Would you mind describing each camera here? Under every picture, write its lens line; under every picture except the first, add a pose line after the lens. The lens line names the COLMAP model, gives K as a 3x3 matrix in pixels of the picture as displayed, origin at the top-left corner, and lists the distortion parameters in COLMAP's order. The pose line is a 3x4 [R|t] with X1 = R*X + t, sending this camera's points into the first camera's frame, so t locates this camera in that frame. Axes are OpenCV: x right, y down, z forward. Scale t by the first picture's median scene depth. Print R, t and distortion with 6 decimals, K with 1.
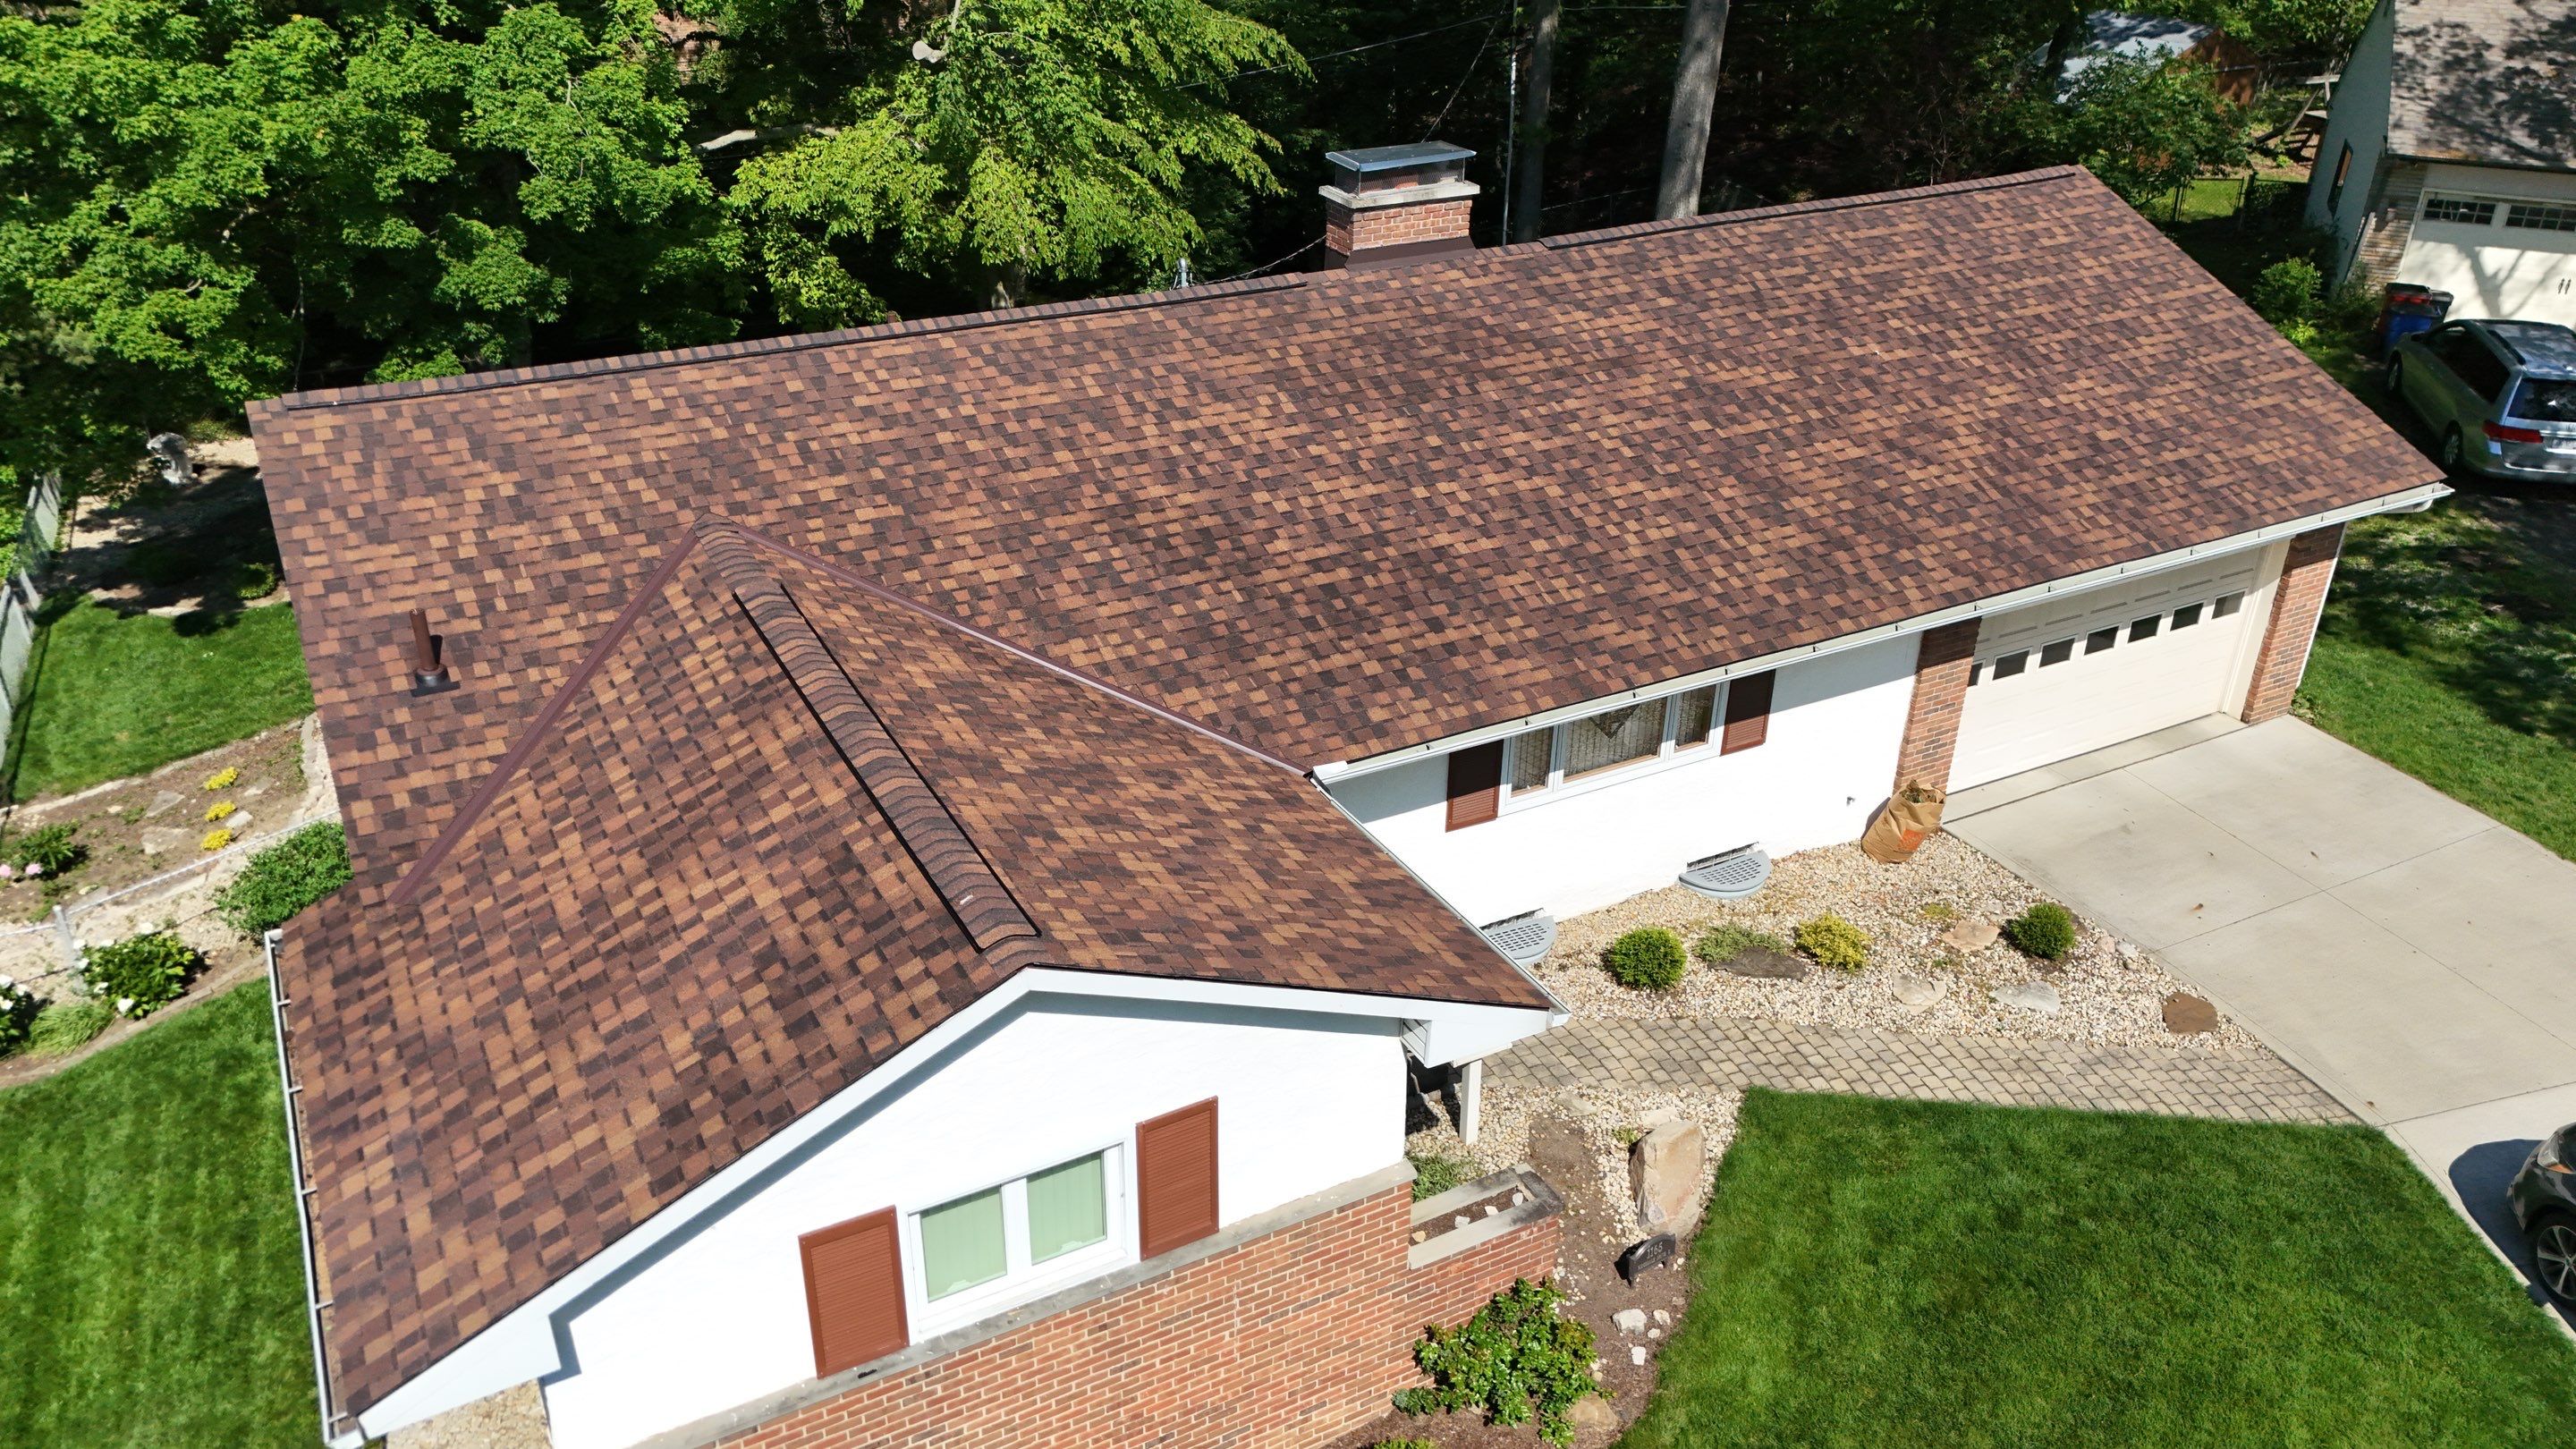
lens RADIAL K [[1899.8, 0, 1281.8], [0, 1899.8, 720.2], [0, 0, 1]] dist [0.043593, -0.007650]
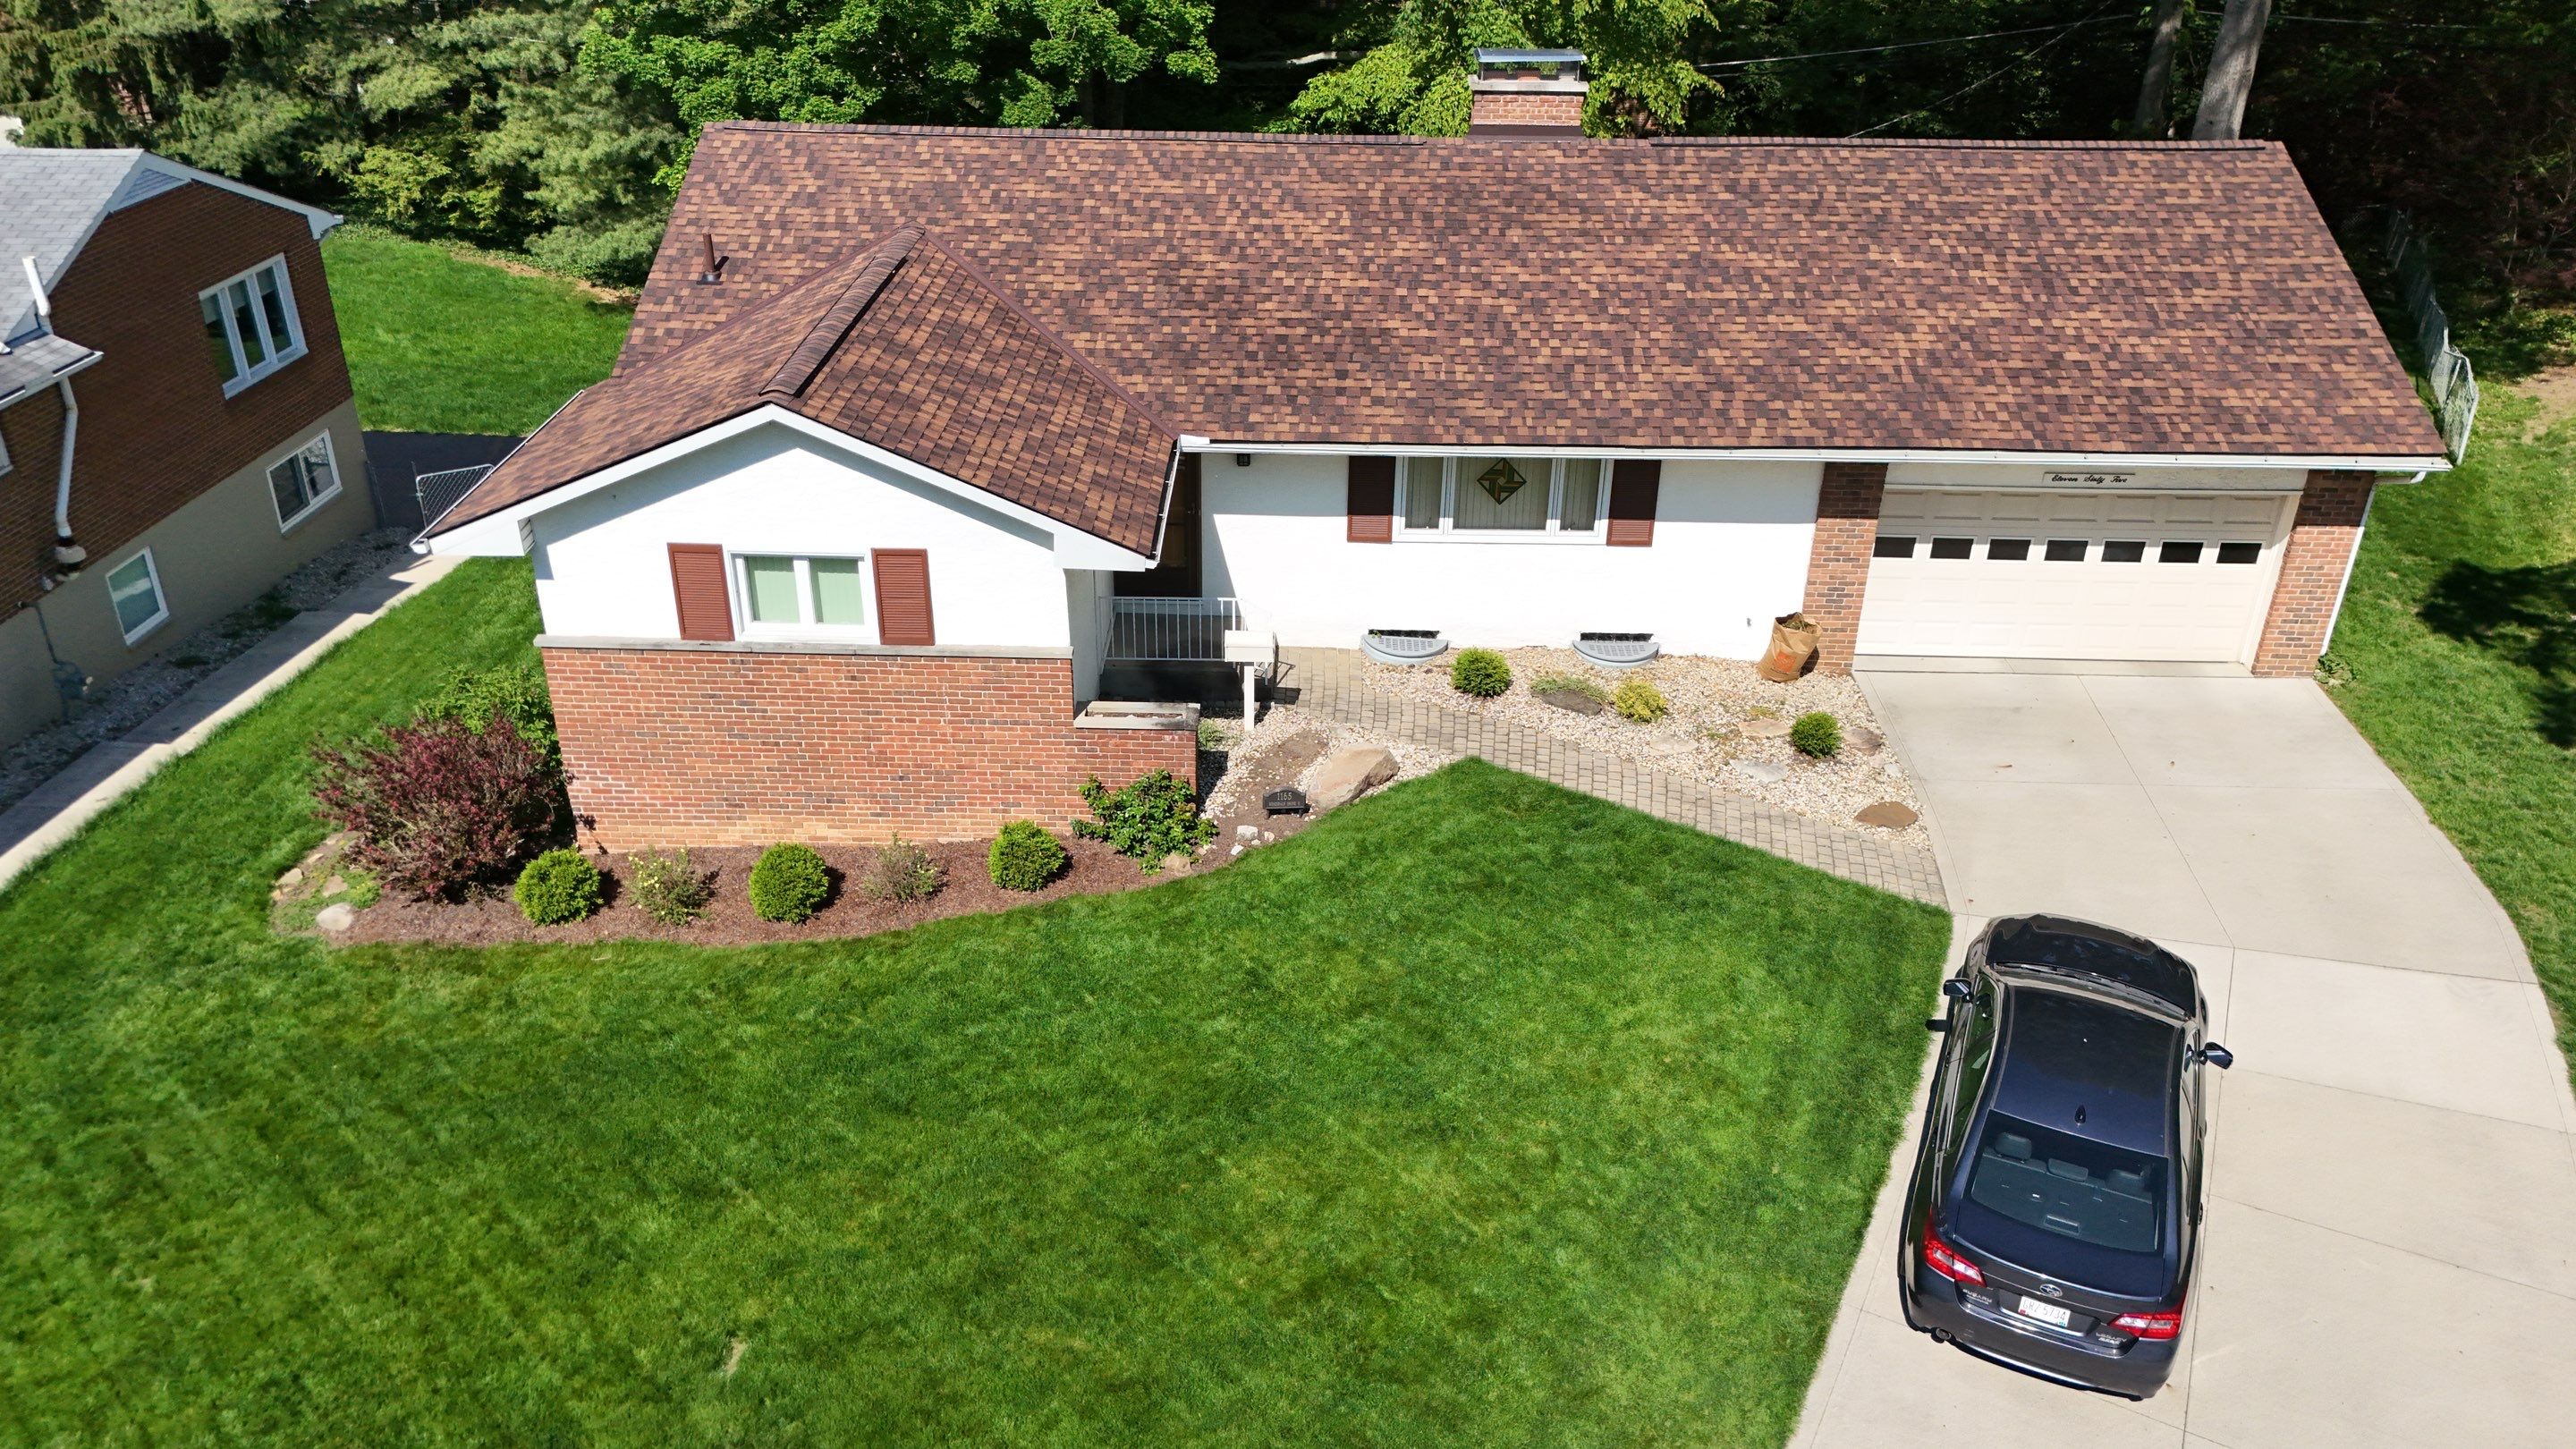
lens RADIAL K [[1891.1, 0, 1280.2], [0, 1891.1, 722.3], [0, 0, 1]] dist [0.068557, -0.053787]
pose [[0.870952, 0.229122, -0.434679, 0.661800], [-0.232091, 0.971554, 0.047080, 0.133212], [0.433101, 0.059880, 0.899354, -0.221738]]
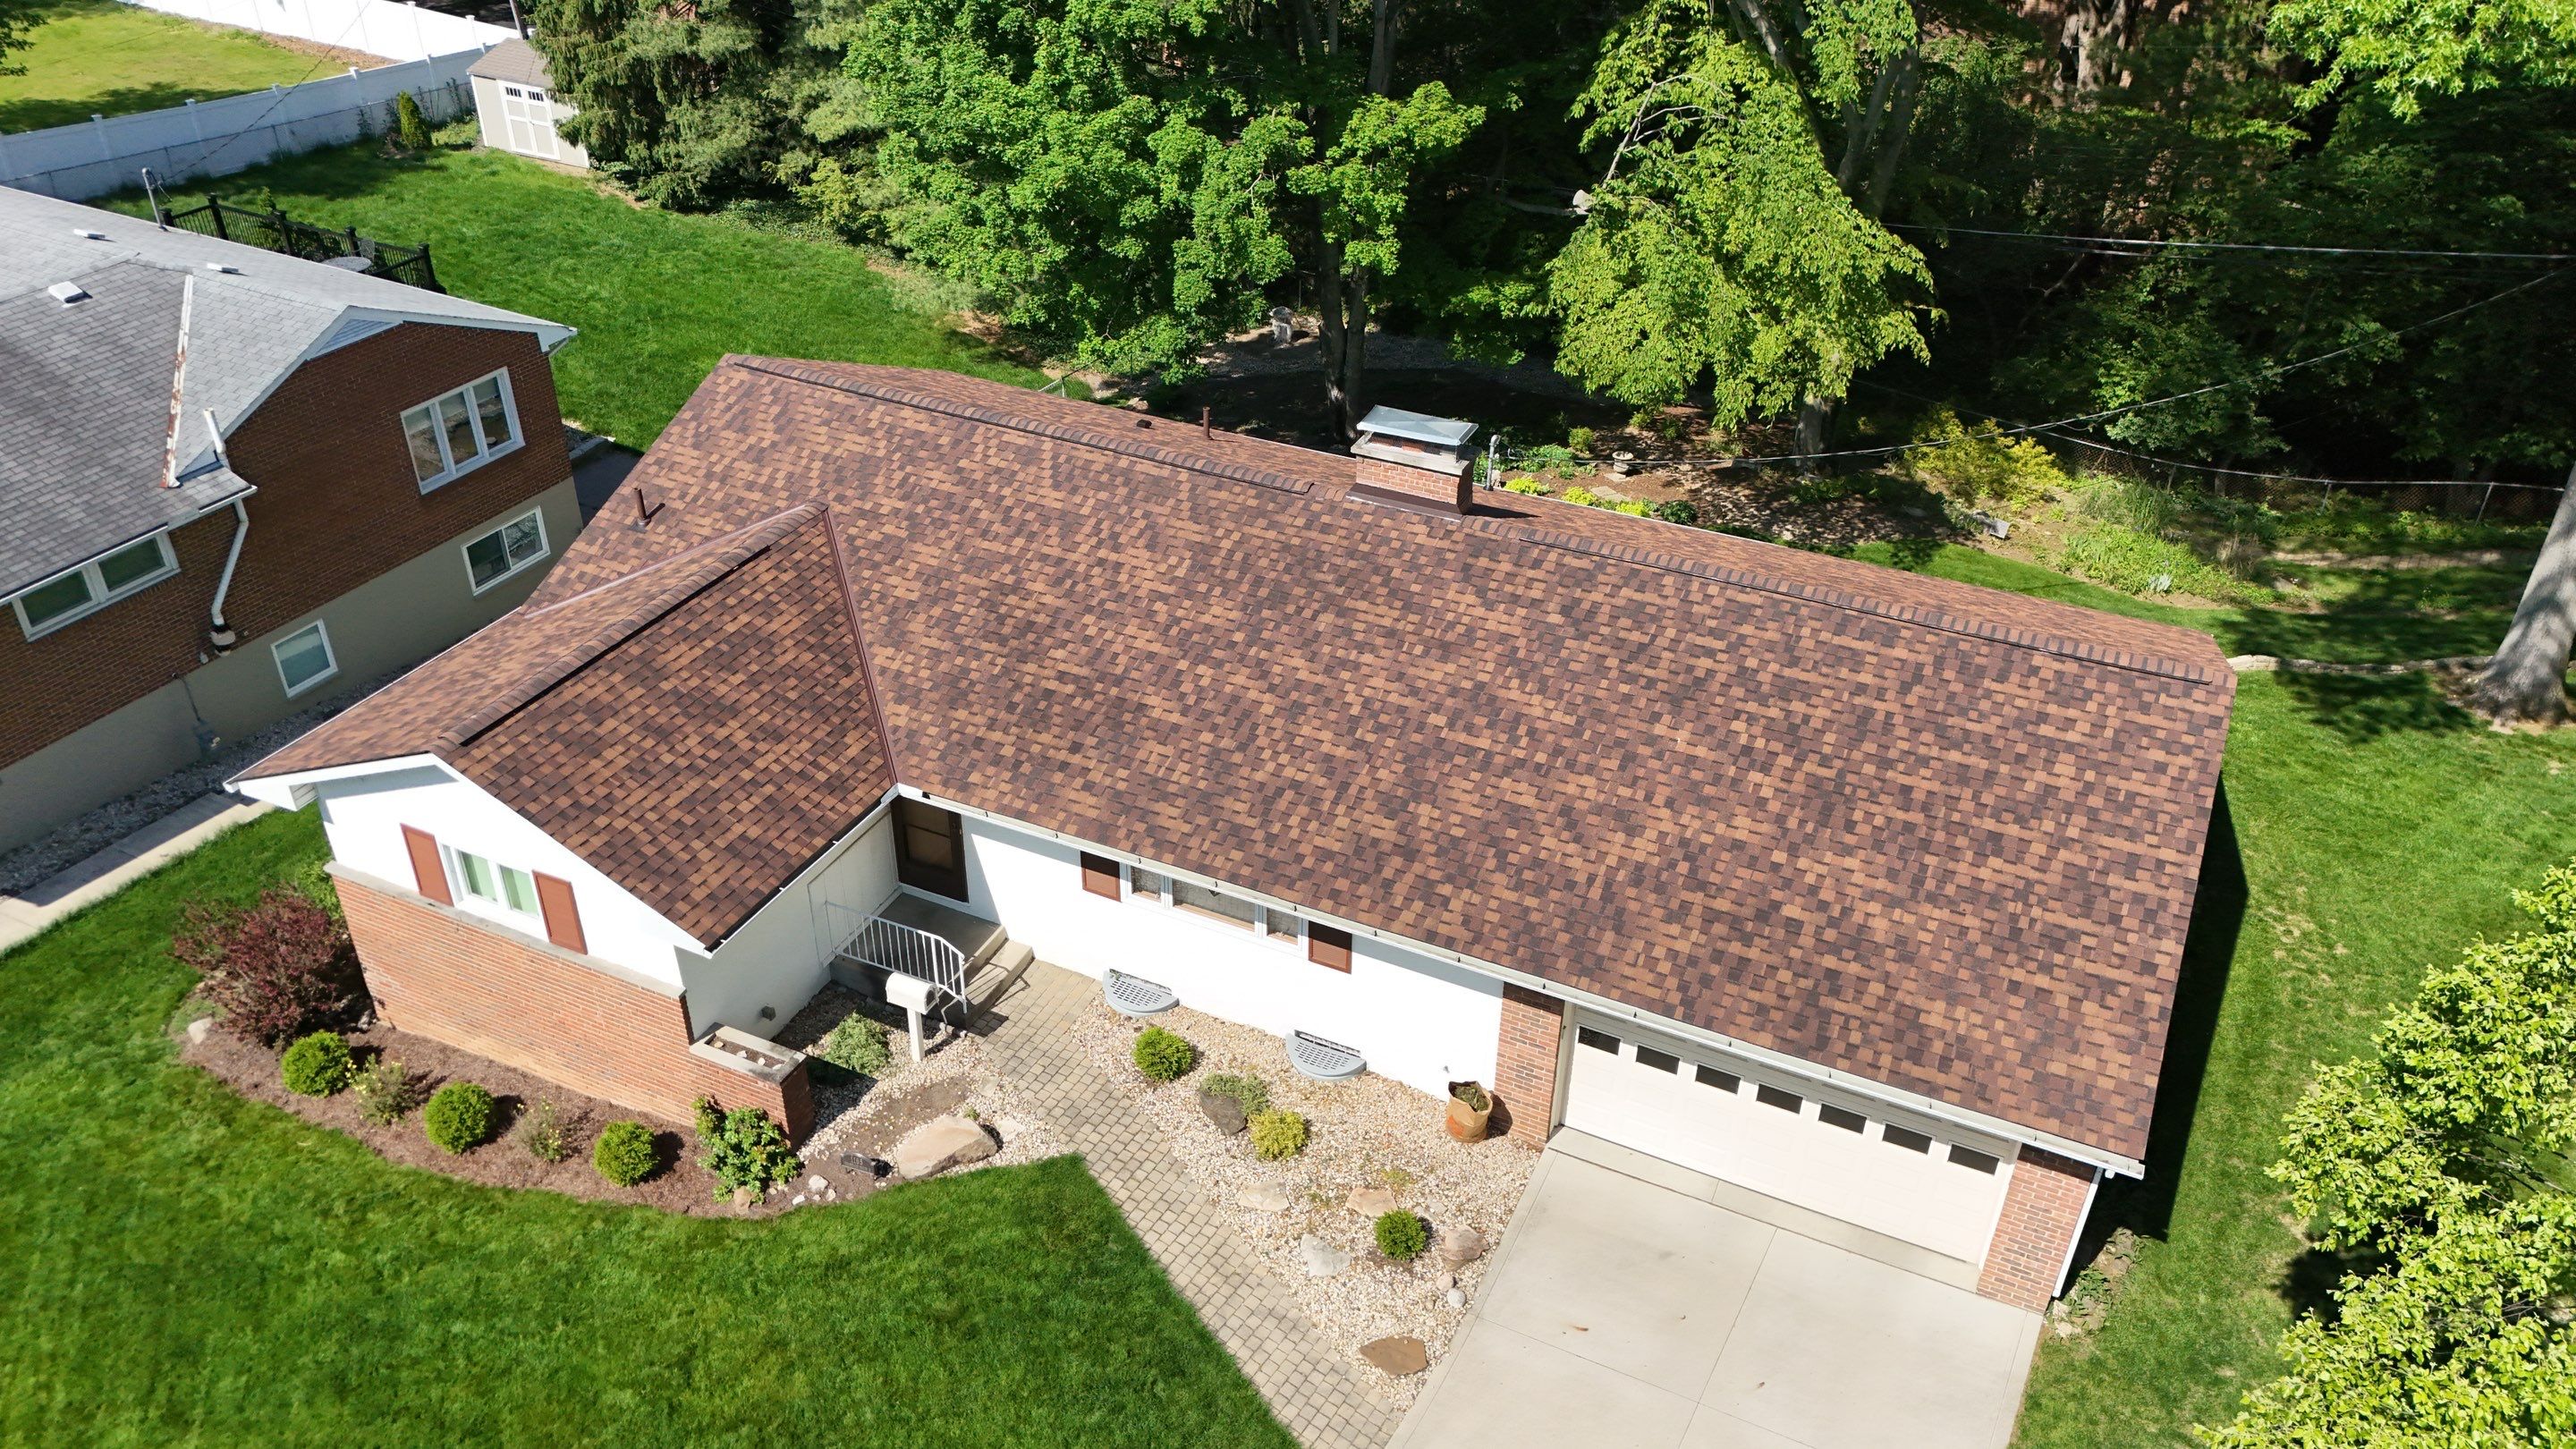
lens RADIAL K [[1885.9, 0, 1281.7], [0, 1885.9, 720.7], [0, 0, 1]] dist [0.085204, -0.084686]
pose [[0.595451, 0.434451, -0.675789, 1.065541], [-0.381541, 0.893180, 0.238024, -0.441764], [0.707011, 0.116109, 0.697606, 0.118000]]
